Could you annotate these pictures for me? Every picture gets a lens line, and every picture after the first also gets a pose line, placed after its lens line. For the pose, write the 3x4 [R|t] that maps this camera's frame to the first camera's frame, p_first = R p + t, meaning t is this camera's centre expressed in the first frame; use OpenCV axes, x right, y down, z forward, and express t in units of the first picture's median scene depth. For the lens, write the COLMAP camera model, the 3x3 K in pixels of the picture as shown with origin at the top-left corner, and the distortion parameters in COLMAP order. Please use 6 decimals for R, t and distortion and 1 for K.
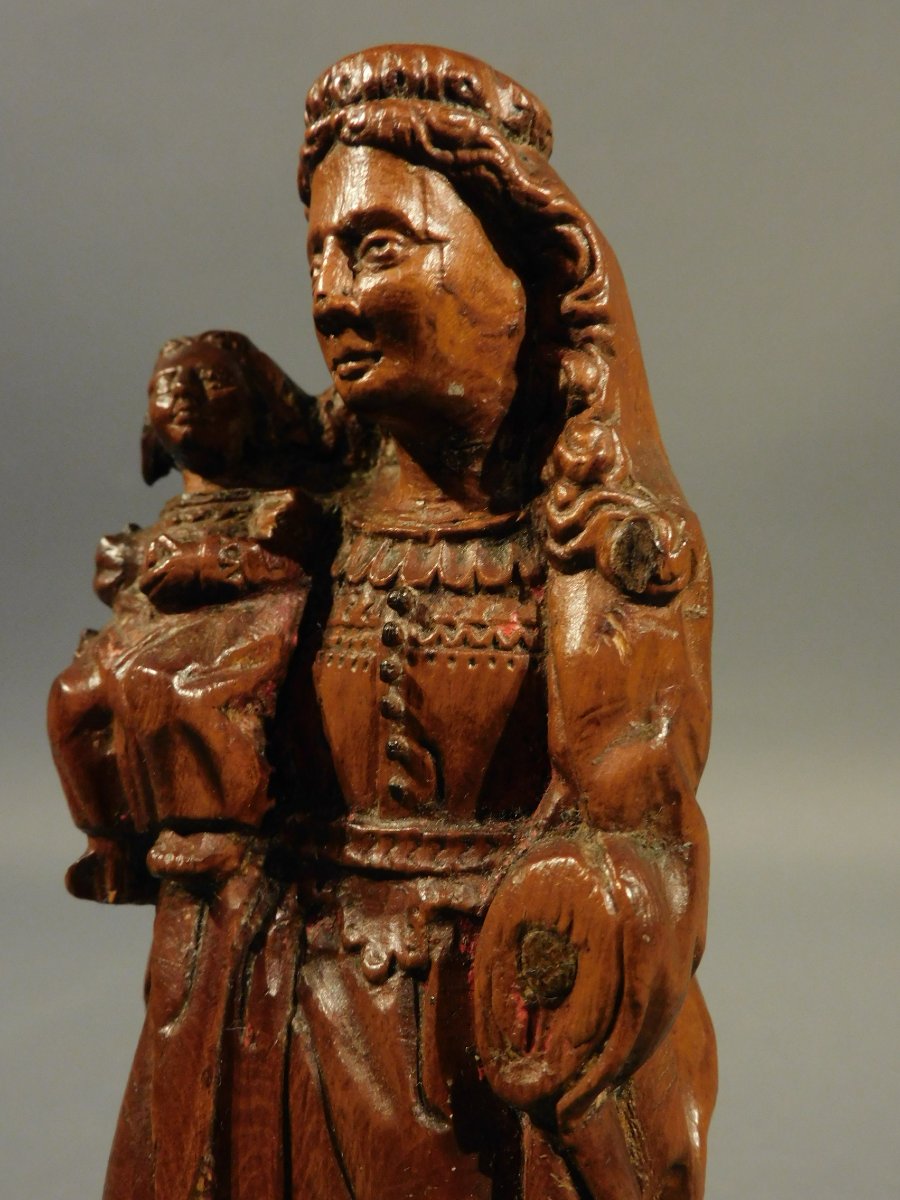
lens RADIAL K [[1259.4, 0, 450.0], [0, 1259.4, 600.0], [0, 0, 1]] dist [-0.002472, -0.148337]
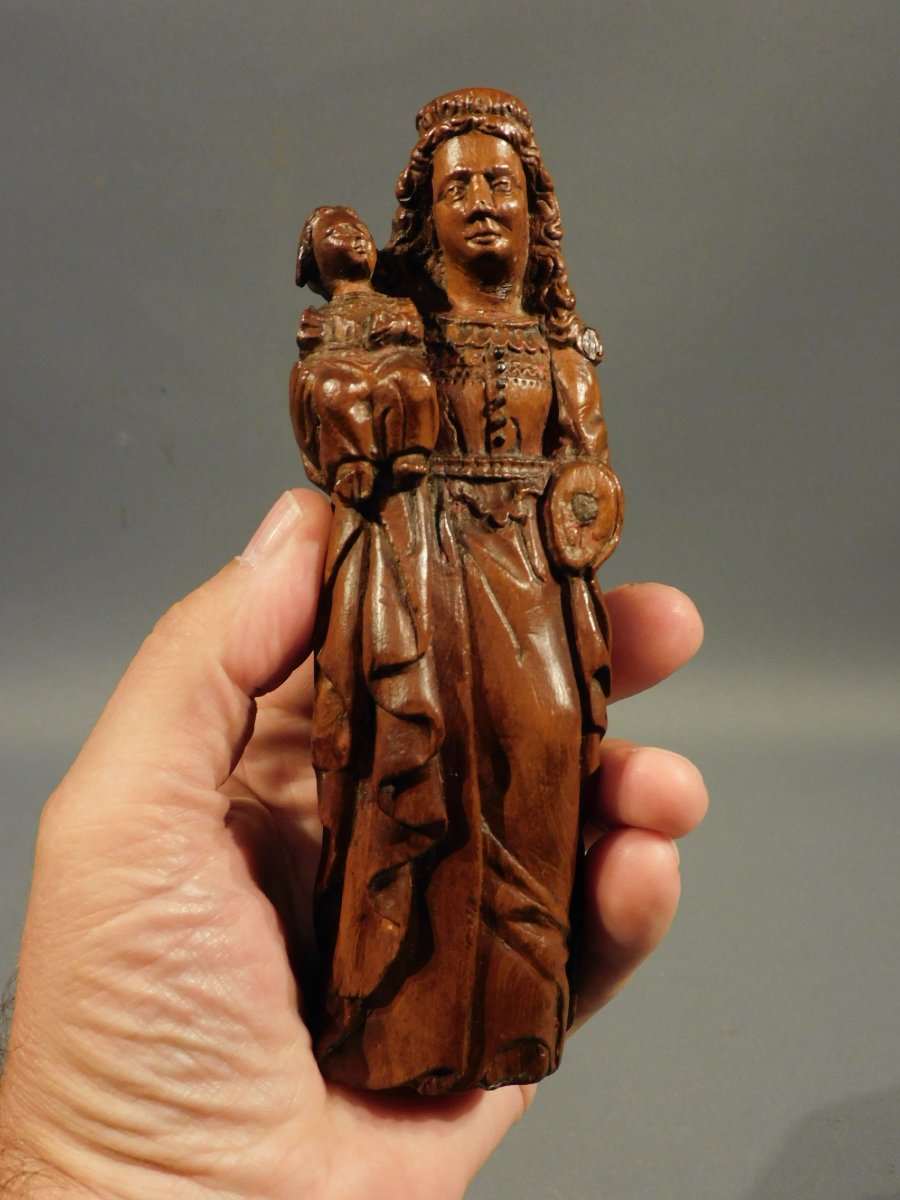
lens RADIAL K [[1259.4, 0, 450.0], [0, 1259.4, 600.0], [0, 0, 1]] dist [-0.002472, -0.148337]
pose [[0.756594, -0.001195, 0.653884, -1.507023], [-0.000097, 0.999998, 0.001939, 0.417785], [-0.653885, -0.001530, 0.756592, -0.558934]]
